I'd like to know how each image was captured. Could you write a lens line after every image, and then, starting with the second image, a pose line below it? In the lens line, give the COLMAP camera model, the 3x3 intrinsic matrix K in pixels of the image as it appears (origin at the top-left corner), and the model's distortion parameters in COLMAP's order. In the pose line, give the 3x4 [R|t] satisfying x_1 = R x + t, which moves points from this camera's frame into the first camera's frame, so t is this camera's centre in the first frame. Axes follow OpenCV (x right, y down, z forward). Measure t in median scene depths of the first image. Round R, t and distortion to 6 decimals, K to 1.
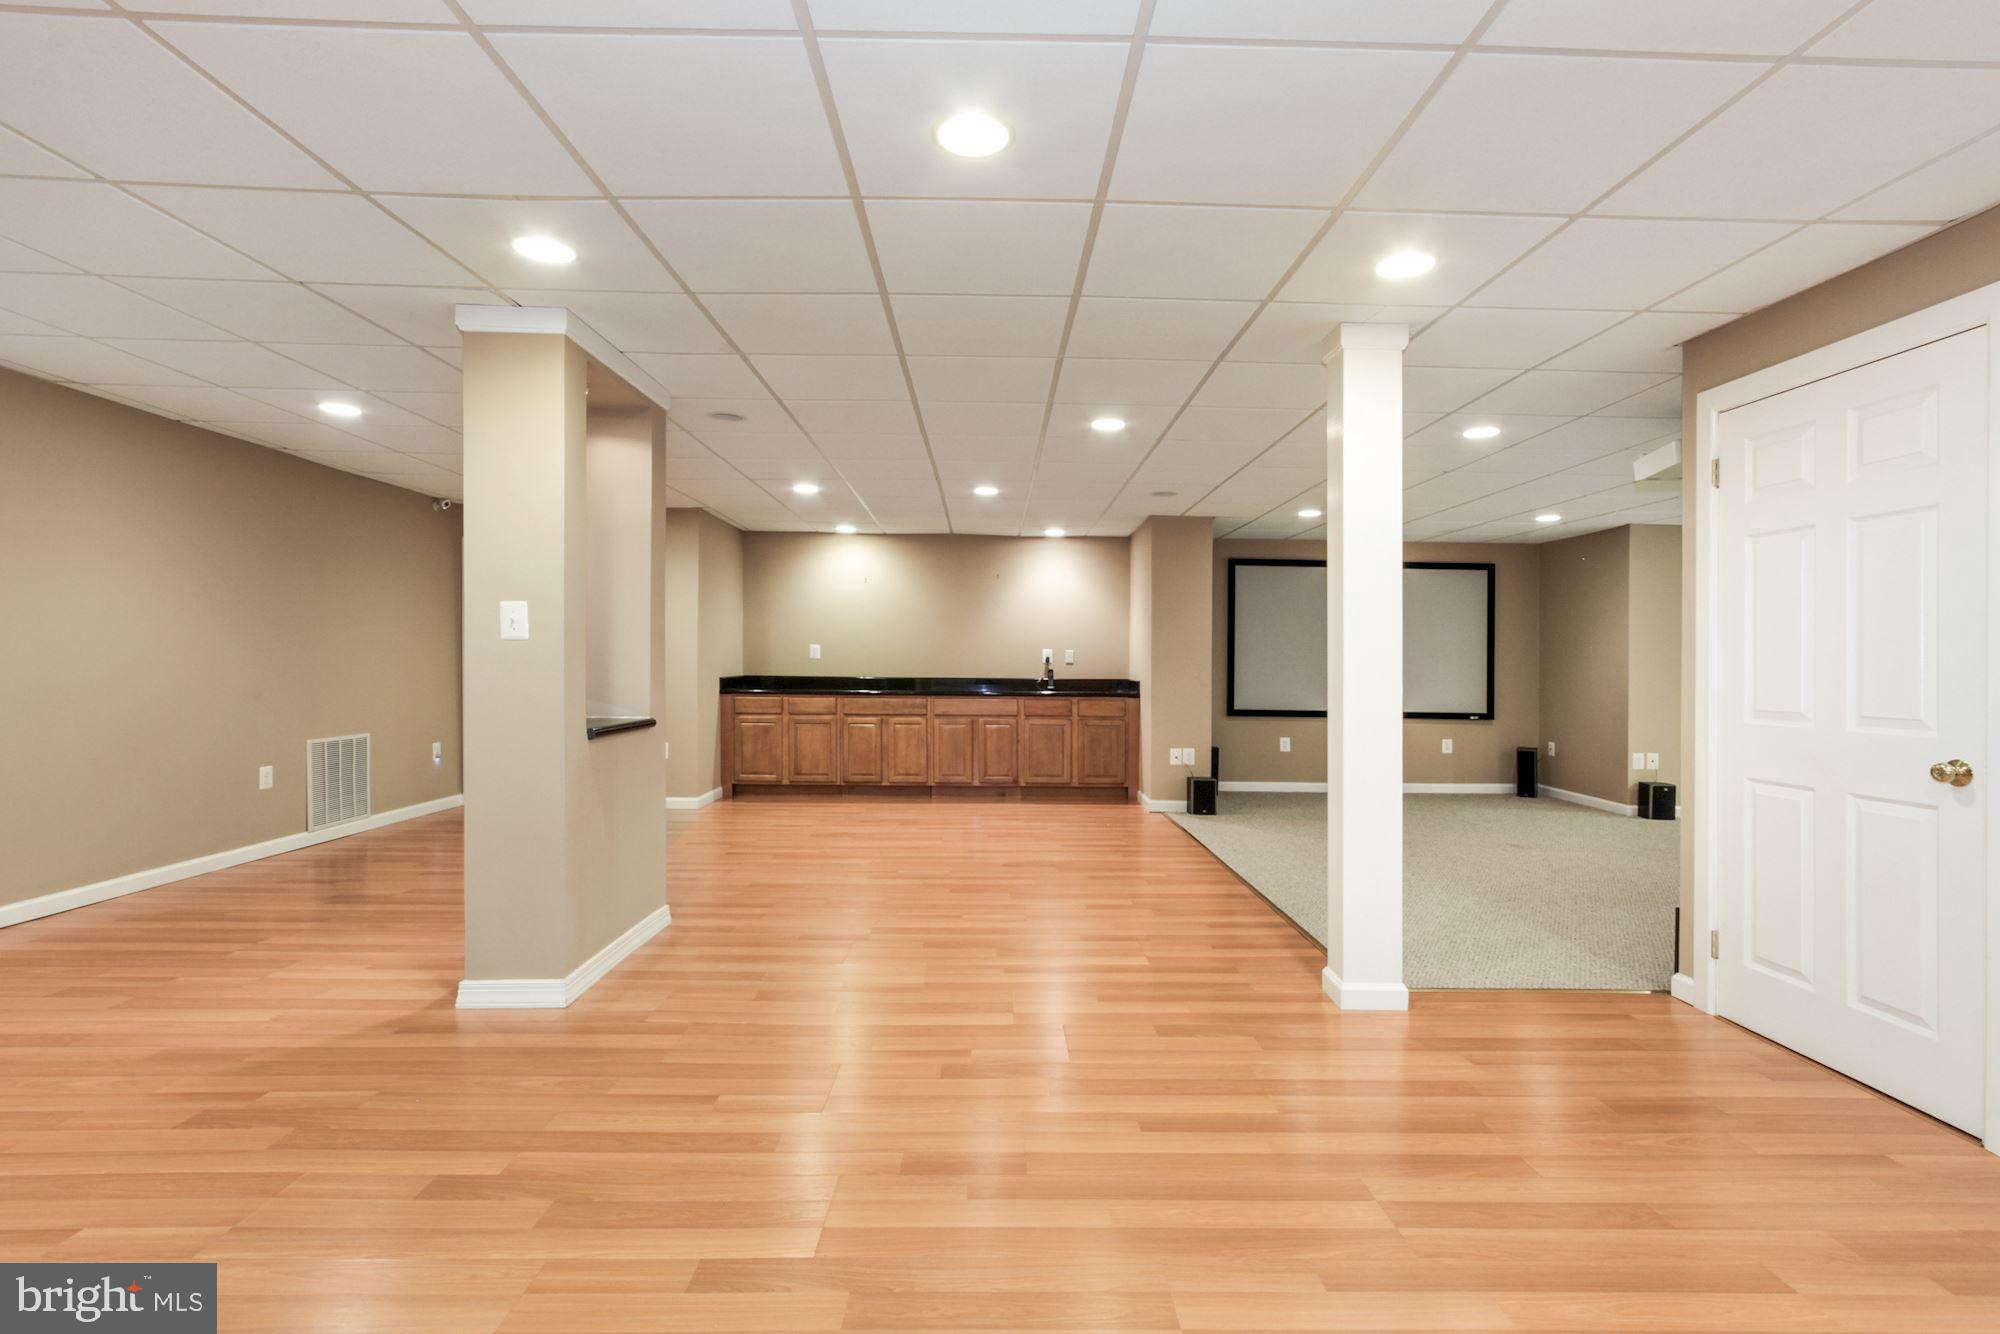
lens RADIAL K [[900.3, 0, 997.2], [0, 900.3, 655.5], [0, 0, 1]] dist [0.000826, 0.001173]
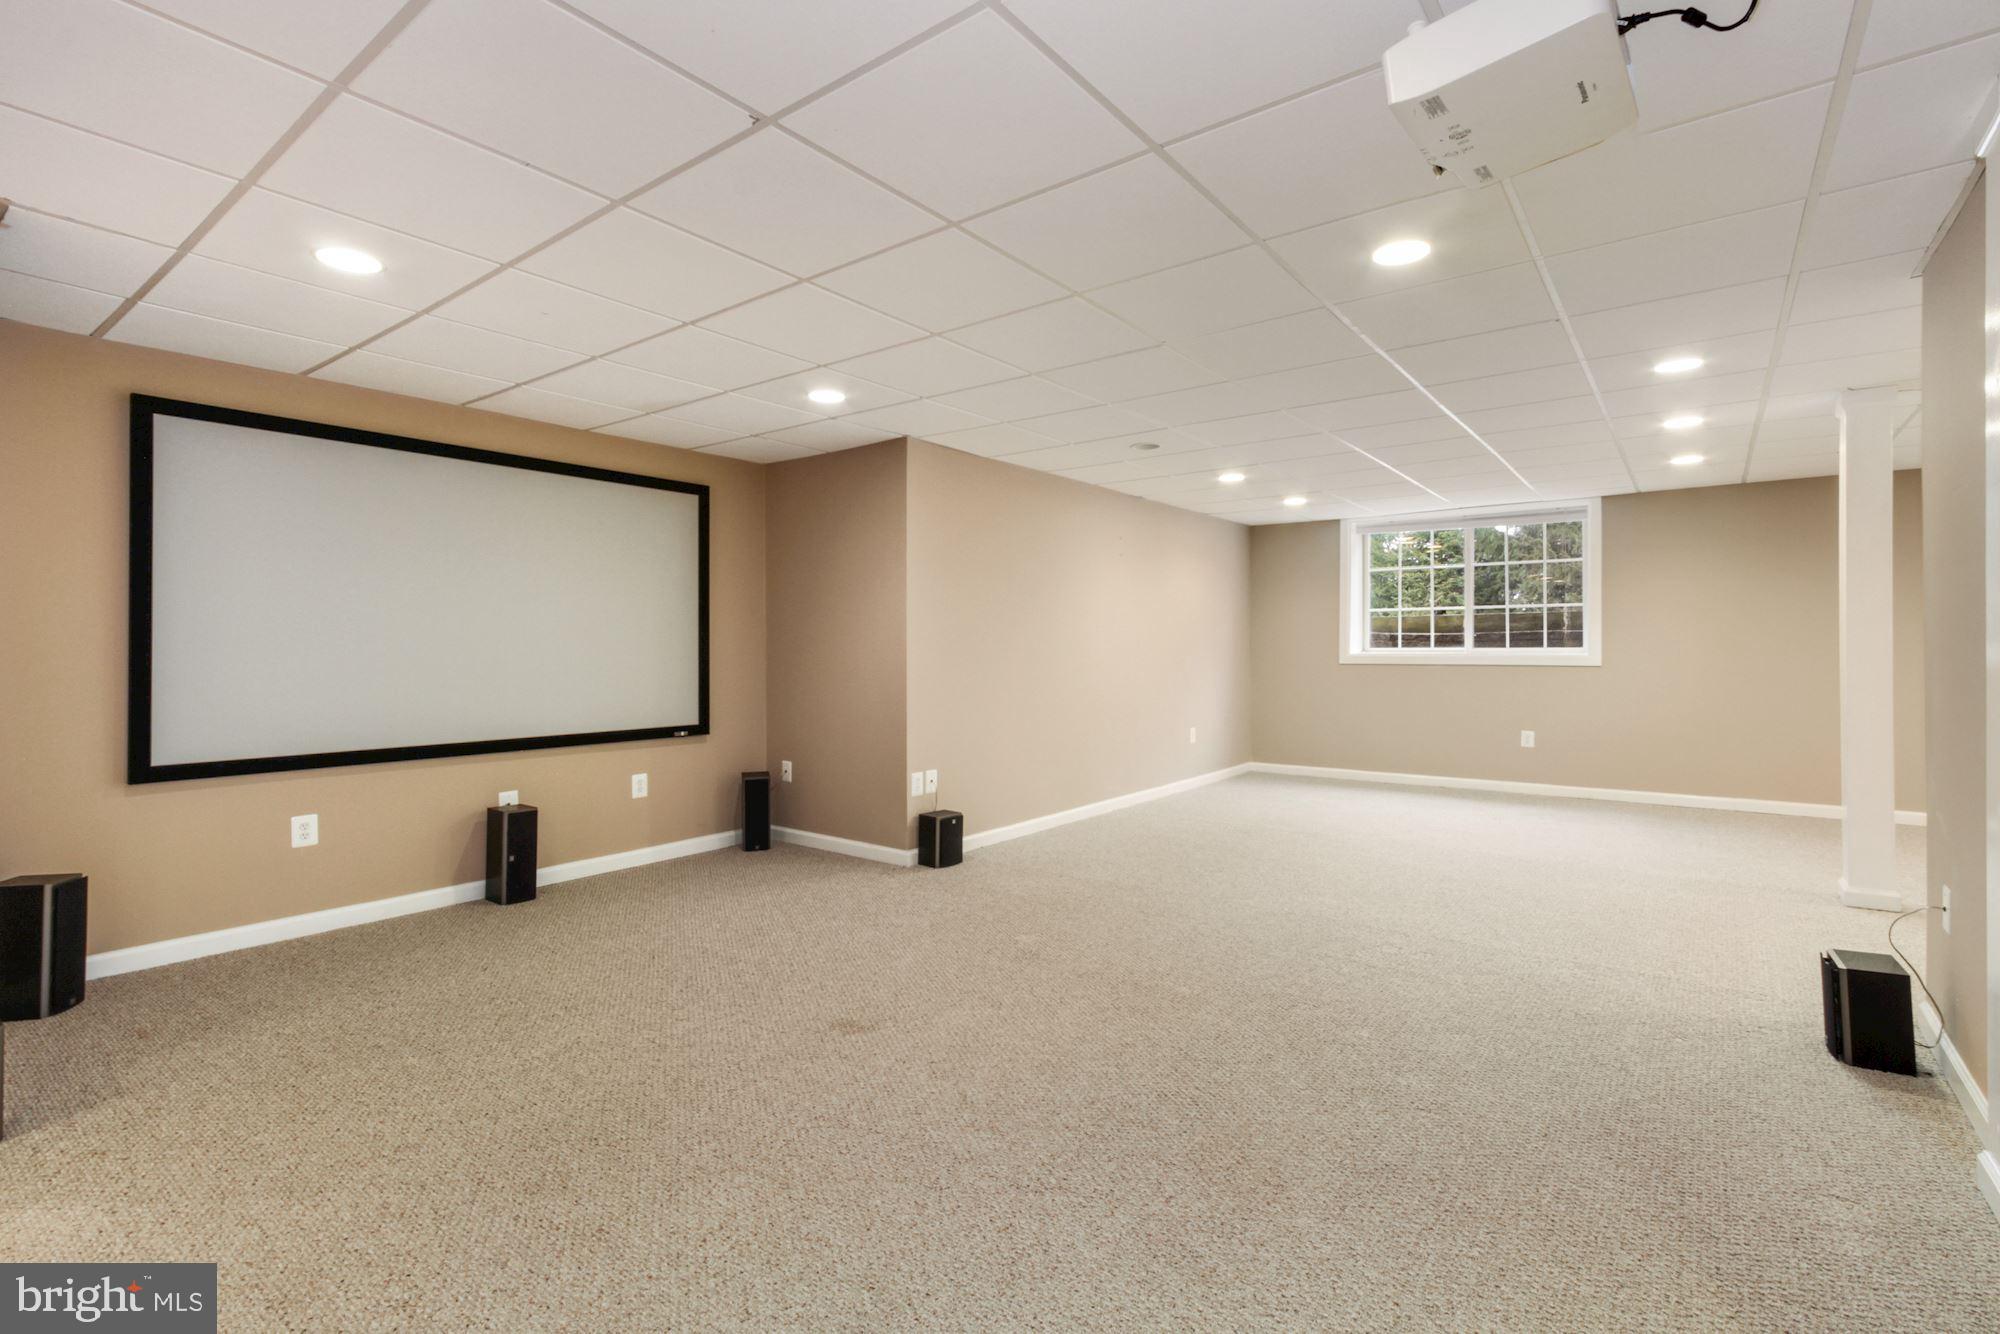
lens RADIAL K [[900.3, 0, 1001.1], [0, 900.3, 628.8], [0, 0, 1]] dist [0.000826, 0.001173]
pose [[0.605871, -0.002222, 0.795560, 0.179791], [0.006707, 0.999975, -0.002315, 0.001051], [-0.795535, 0.006739, 0.605870, 0.467542]]
